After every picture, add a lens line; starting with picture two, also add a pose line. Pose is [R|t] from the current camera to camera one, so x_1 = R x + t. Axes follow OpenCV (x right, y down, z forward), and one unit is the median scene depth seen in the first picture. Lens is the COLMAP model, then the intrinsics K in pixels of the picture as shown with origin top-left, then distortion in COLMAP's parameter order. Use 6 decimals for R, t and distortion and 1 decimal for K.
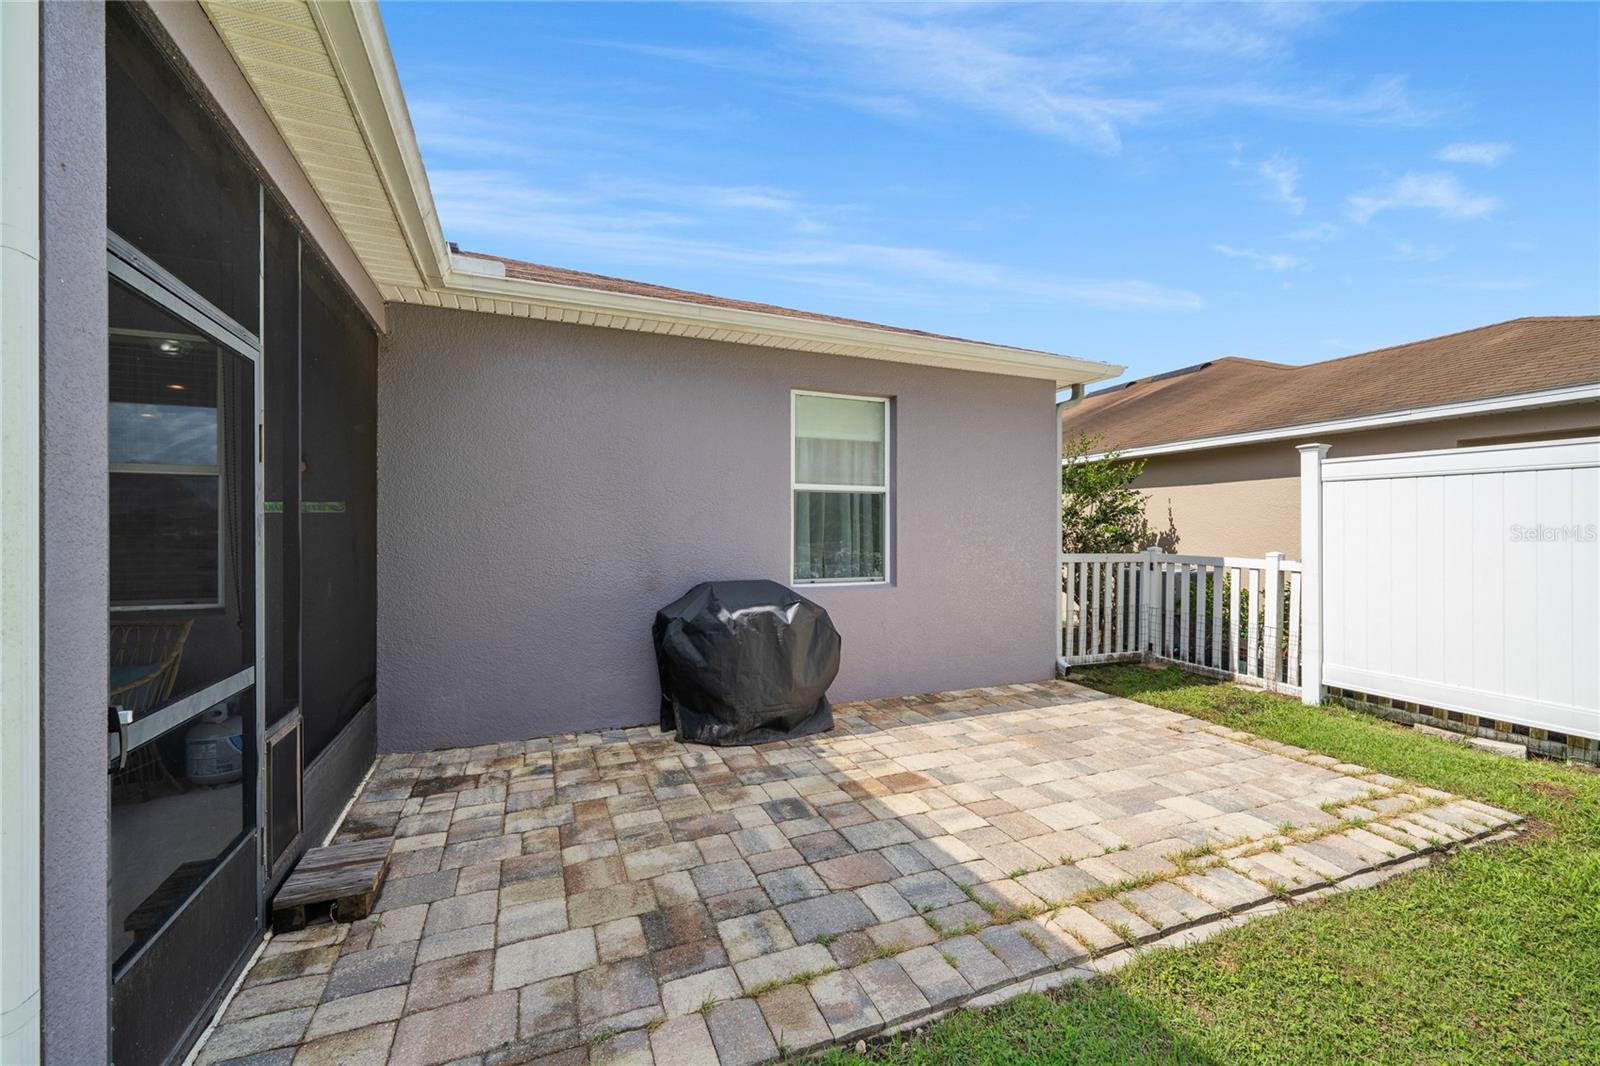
lens RADIAL K [[653.8, 0, 805.6], [0, 653.8, 532.6], [0, 0, 1]] dist [0.000292, -0.000066]
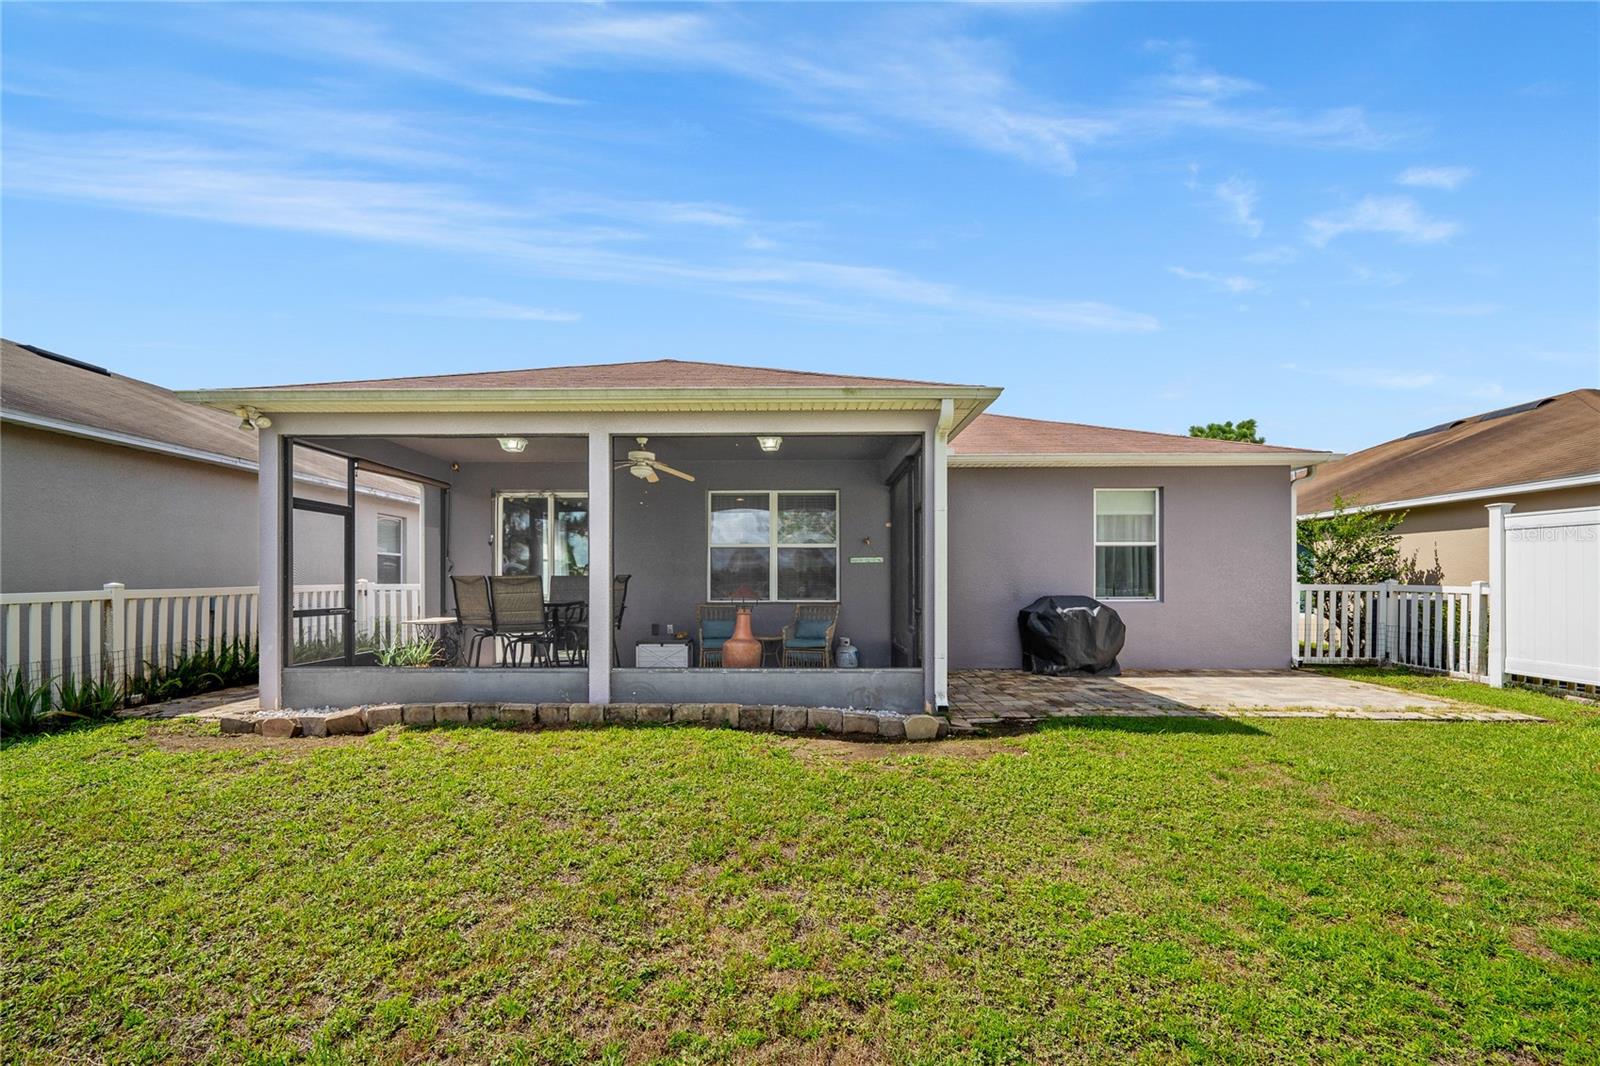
lens RADIAL K [[645.1, 0, 799.5], [0, 645.1, 586.5], [0, 0, 1]] dist [0.000461, 0.000027]
pose [[0.912483, -0.000463, -0.409115, -0.032947], [0.002855, 0.999982, 0.005236, 0.030991], [0.409106, -0.005945, 0.912468, -0.852176]]
